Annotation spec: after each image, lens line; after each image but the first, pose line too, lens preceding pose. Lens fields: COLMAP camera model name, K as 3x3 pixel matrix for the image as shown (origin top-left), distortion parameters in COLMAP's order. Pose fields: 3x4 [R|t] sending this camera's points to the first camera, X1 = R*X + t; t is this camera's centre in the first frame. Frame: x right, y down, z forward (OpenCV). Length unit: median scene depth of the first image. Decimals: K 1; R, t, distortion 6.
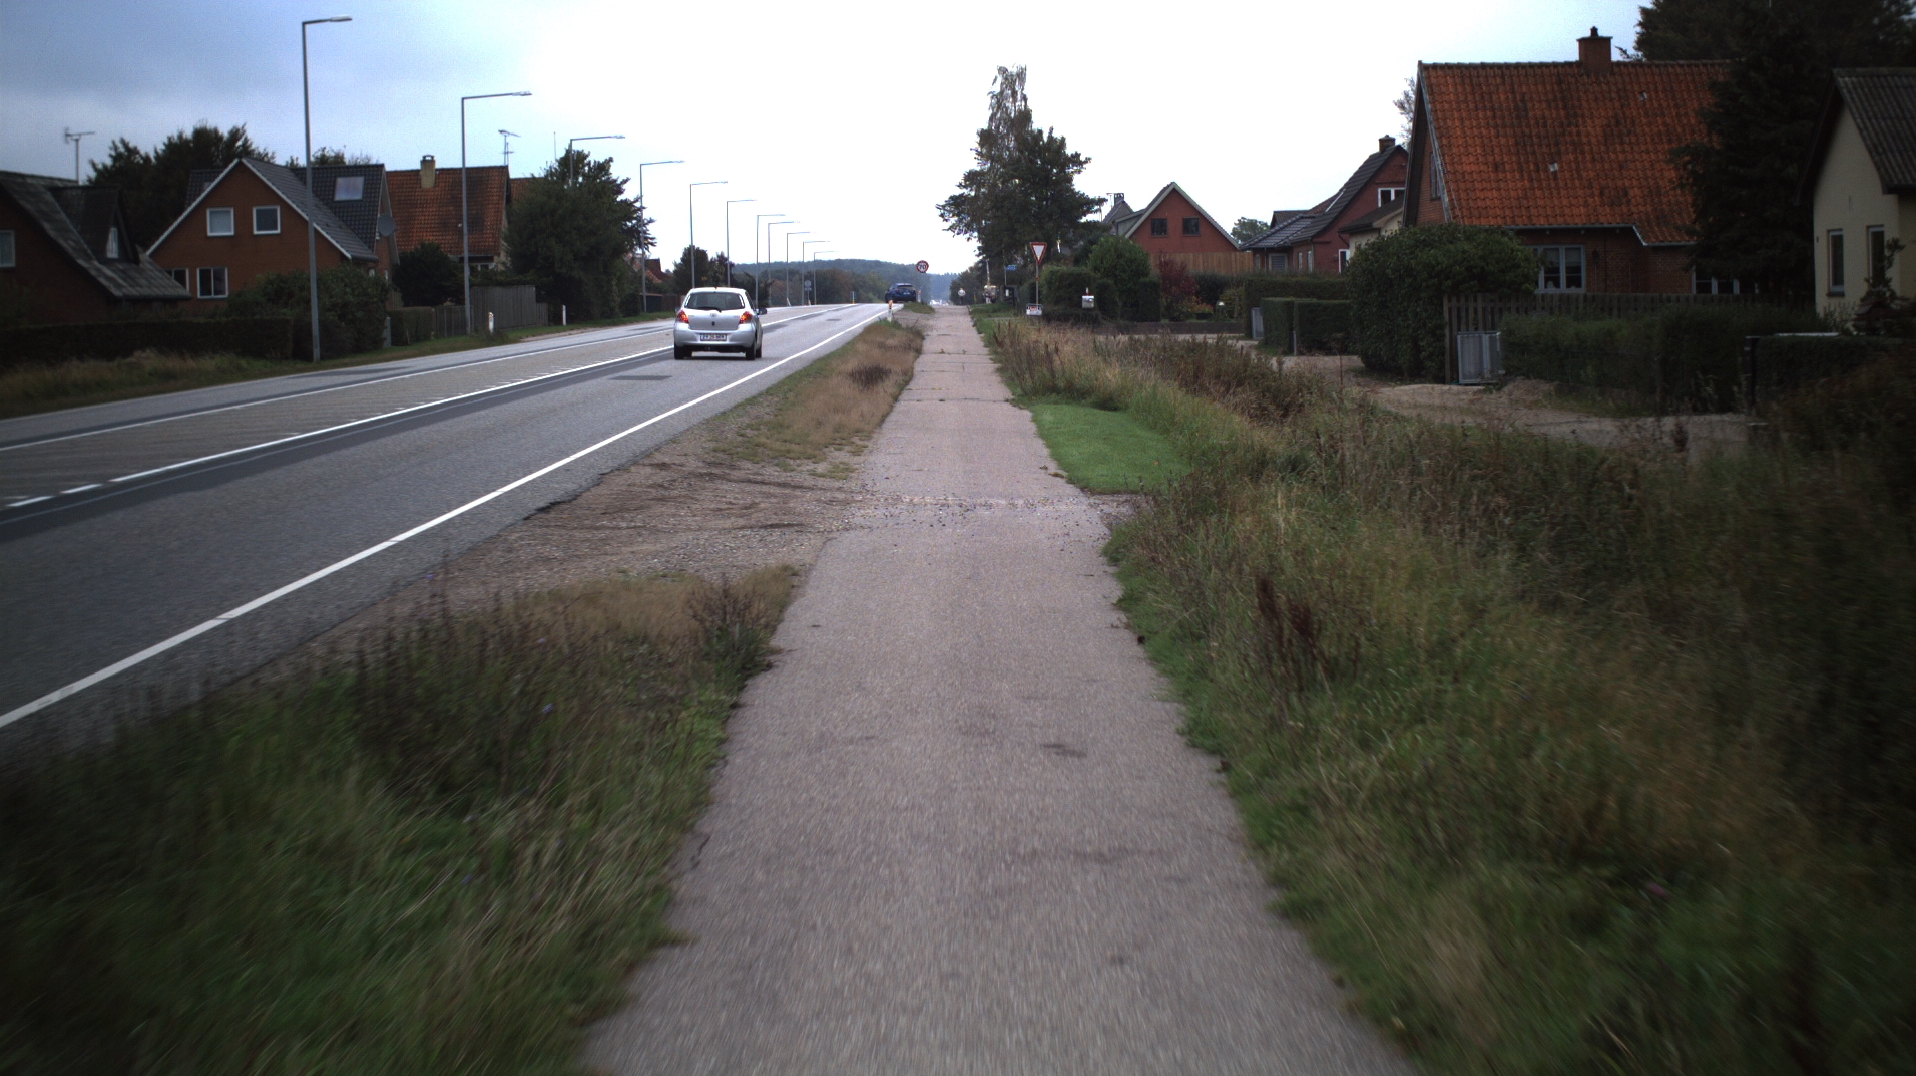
lens RADIAL K [[3423.4, 0, 958.0], [0, 3423.4, 538.0], [0, 0, 1]] dist [-0.214423, -0.012294]
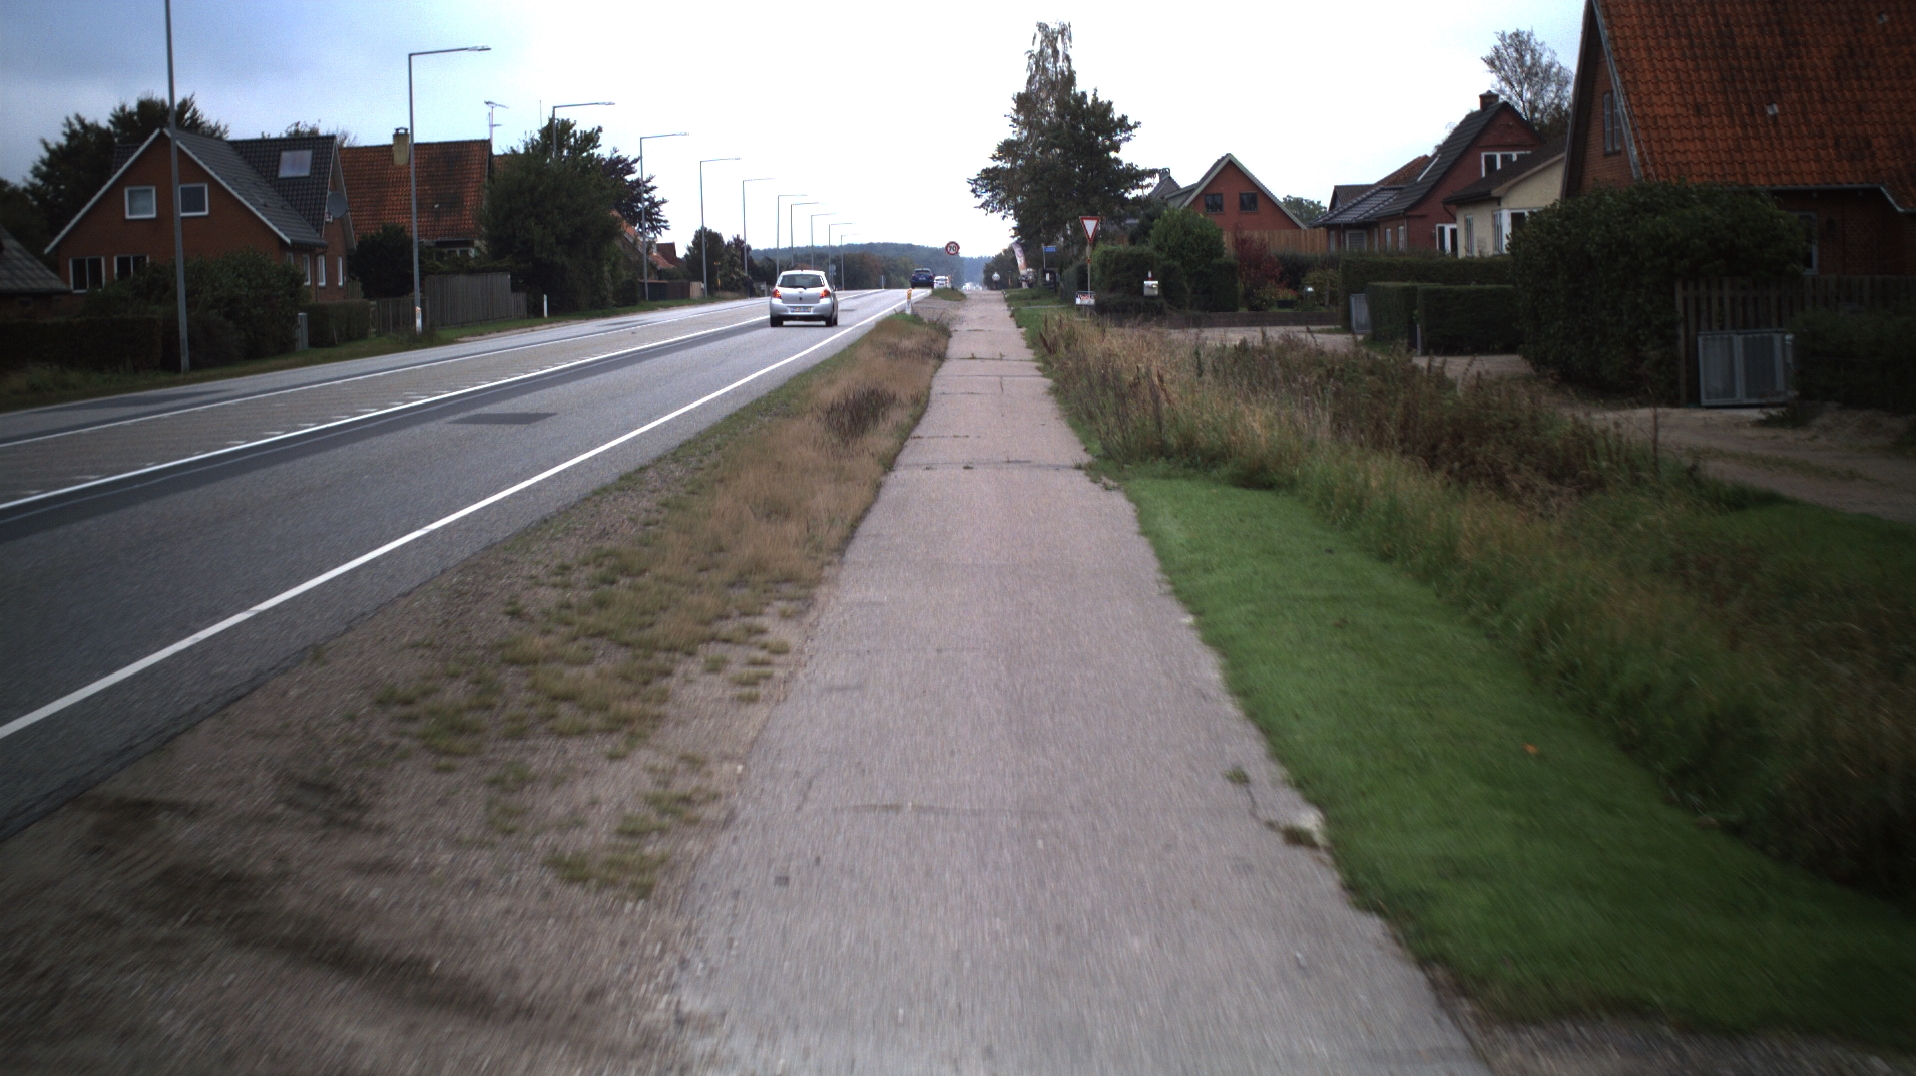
lens RADIAL K [[3423.4, 0, 958.0], [0, 3423.4, 538.0], [0, 0, 1]] dist [-0.214423, -0.012294]
pose [[0.999925, -0.006514, -0.010353, -0.000202], [0.006565, 0.999967, 0.004882, -0.013858], [0.010320, -0.004950, 0.999934, 0.184224]]
